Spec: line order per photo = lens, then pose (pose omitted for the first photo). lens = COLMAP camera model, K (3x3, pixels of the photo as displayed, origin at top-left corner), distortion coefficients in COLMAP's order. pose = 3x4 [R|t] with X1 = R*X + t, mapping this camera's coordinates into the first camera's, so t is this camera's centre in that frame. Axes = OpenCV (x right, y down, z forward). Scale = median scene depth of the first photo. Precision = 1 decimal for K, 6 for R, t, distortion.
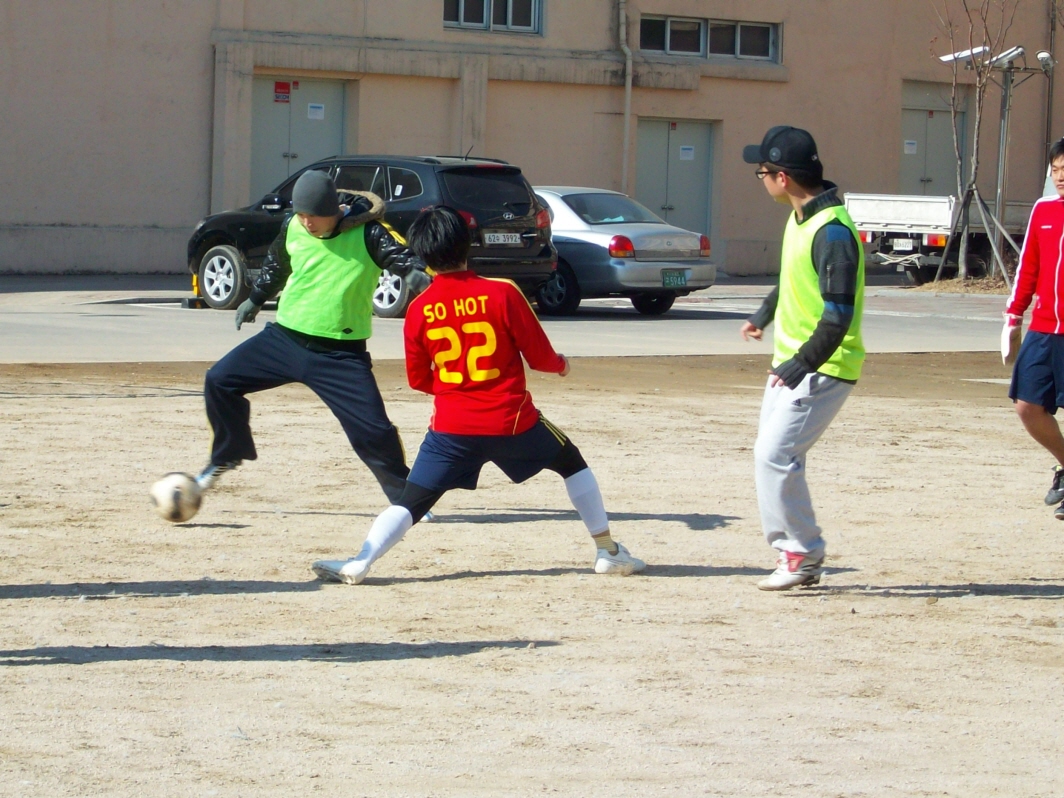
lens RADIAL K [[3099.8, 0, 484.7], [0, 3099.8, 397.1], [0, 0, 1]] dist [-0.022018, -0.157981]
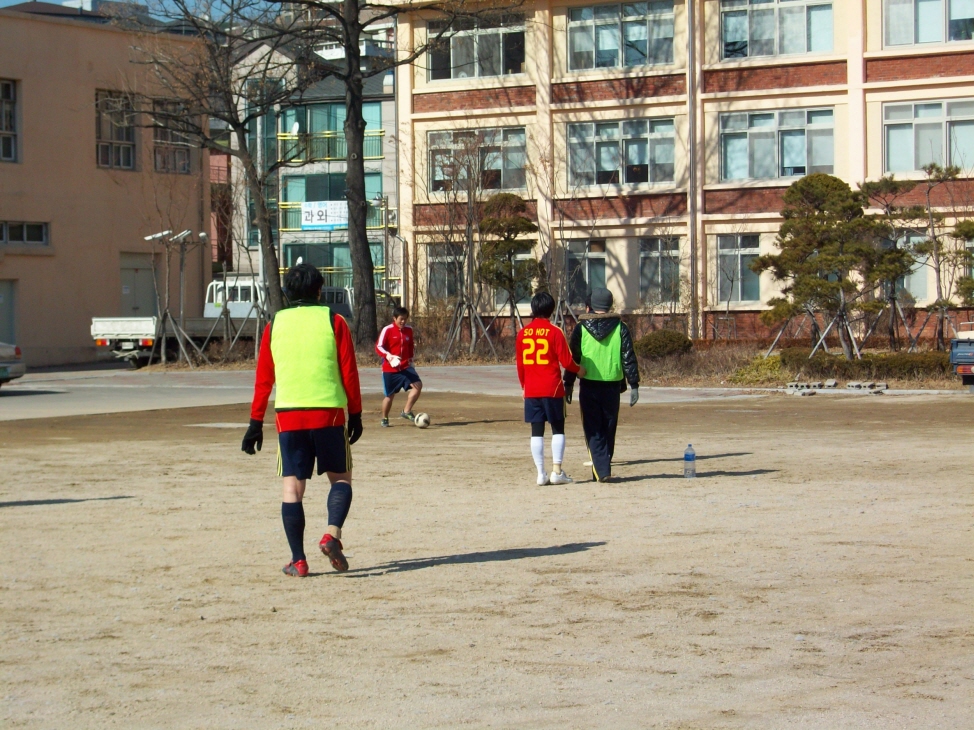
lens RADIAL K [[2300.1, 0, 432.9], [0, 2300.1, 366.7], [0, 0, 1]] dist [-0.038249, 0.250336]
pose [[0.975505, -0.048918, 0.214468, 0.023974], [0.058810, 0.997468, -0.039982, 0.024369], [-0.211969, 0.051615, 0.975912, -0.297842]]
